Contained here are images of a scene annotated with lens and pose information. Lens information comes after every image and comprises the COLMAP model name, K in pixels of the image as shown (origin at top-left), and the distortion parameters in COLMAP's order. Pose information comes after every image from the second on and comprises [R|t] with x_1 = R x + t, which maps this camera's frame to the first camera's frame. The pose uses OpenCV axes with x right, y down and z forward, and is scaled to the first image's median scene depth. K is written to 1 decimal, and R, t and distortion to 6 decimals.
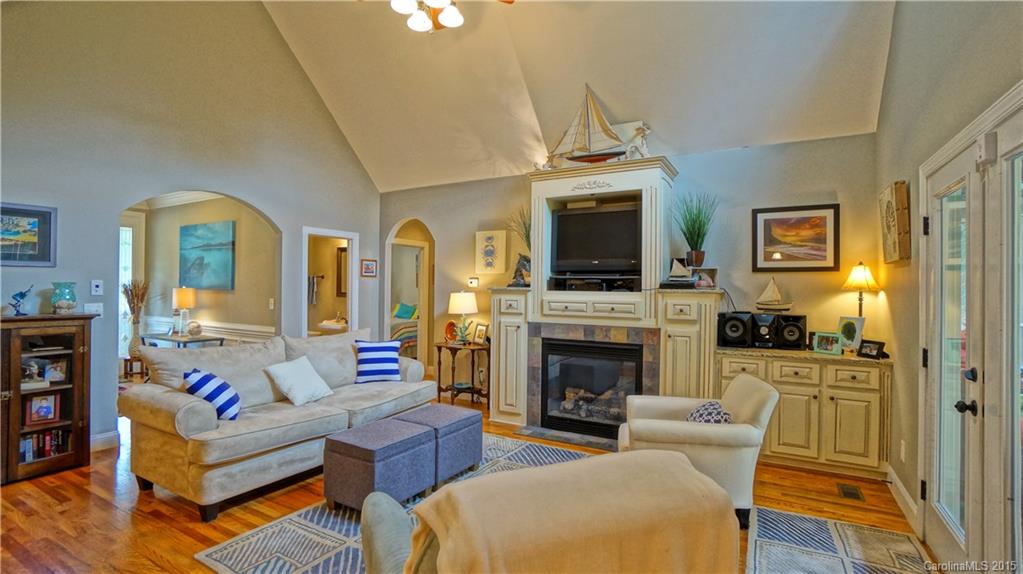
lens RADIAL K [[488.2, 0, 511.5], [0, 488.2, 287.0], [0, 0, 1]] dist [-0.038918, 0.000055]
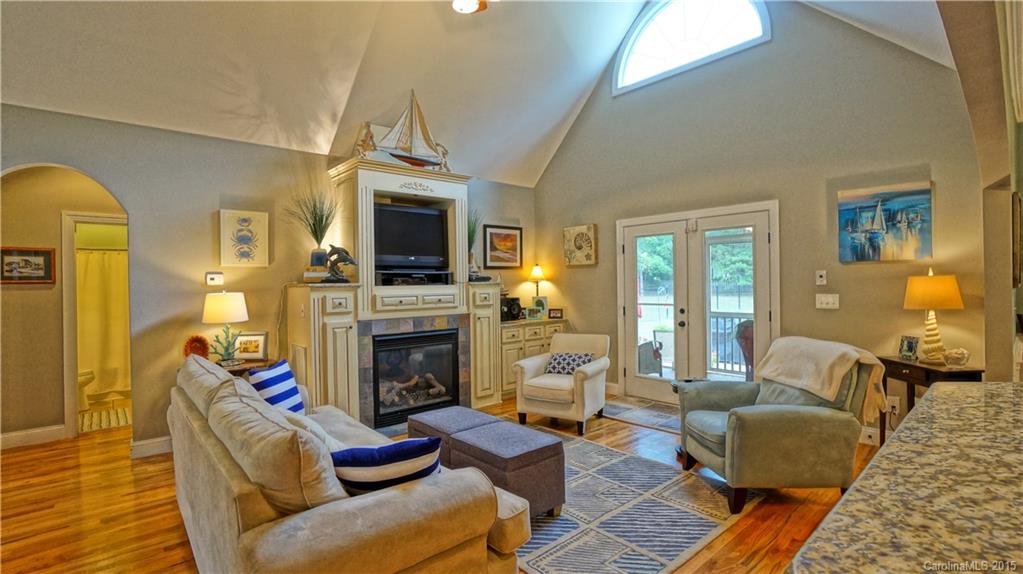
lens RADIAL K [[481.1, 0, 503.4], [0, 481.1, 282.4], [0, 0, 1]] dist [-0.042781, 0.000302]
pose [[0.317942, -0.014143, 0.948005, -0.785968], [0.017371, 0.999808, 0.009090, -0.003825], [-0.947951, 0.013577, 0.318127, 0.487874]]
